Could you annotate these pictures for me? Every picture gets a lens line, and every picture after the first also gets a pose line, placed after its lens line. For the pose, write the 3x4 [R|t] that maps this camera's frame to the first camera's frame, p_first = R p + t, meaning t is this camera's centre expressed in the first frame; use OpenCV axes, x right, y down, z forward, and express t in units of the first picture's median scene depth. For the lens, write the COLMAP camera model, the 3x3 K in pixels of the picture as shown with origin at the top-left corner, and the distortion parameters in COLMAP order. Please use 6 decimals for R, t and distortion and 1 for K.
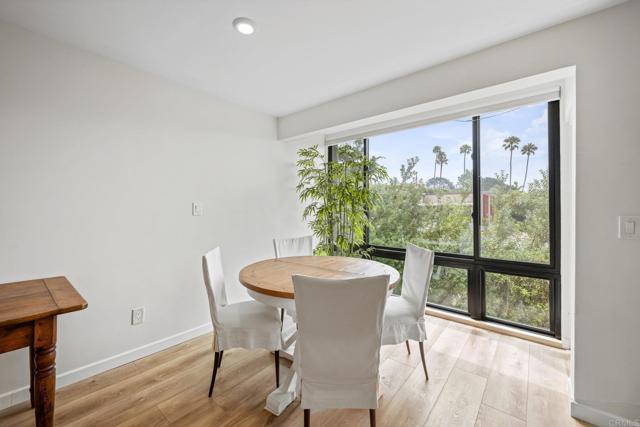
lens RADIAL K [[257.2, 0, 313.5], [0, 257.2, 208.7], [0, 0, 1]] dist [0.005988, -0.001205]
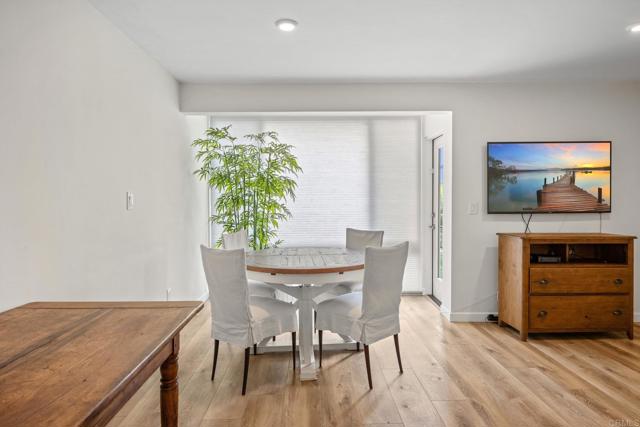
lens RADIAL K [[371.8, 0, 318.7], [0, 371.8, 207.0], [0, 0, 1]] dist [-0.002967, -0.002328]
pose [[0.751365, -0.020531, 0.659568, -0.638306], [0.011119, 0.999768, 0.018454, 0.004843], [-0.659794, -0.006532, 0.751418, -0.125628]]
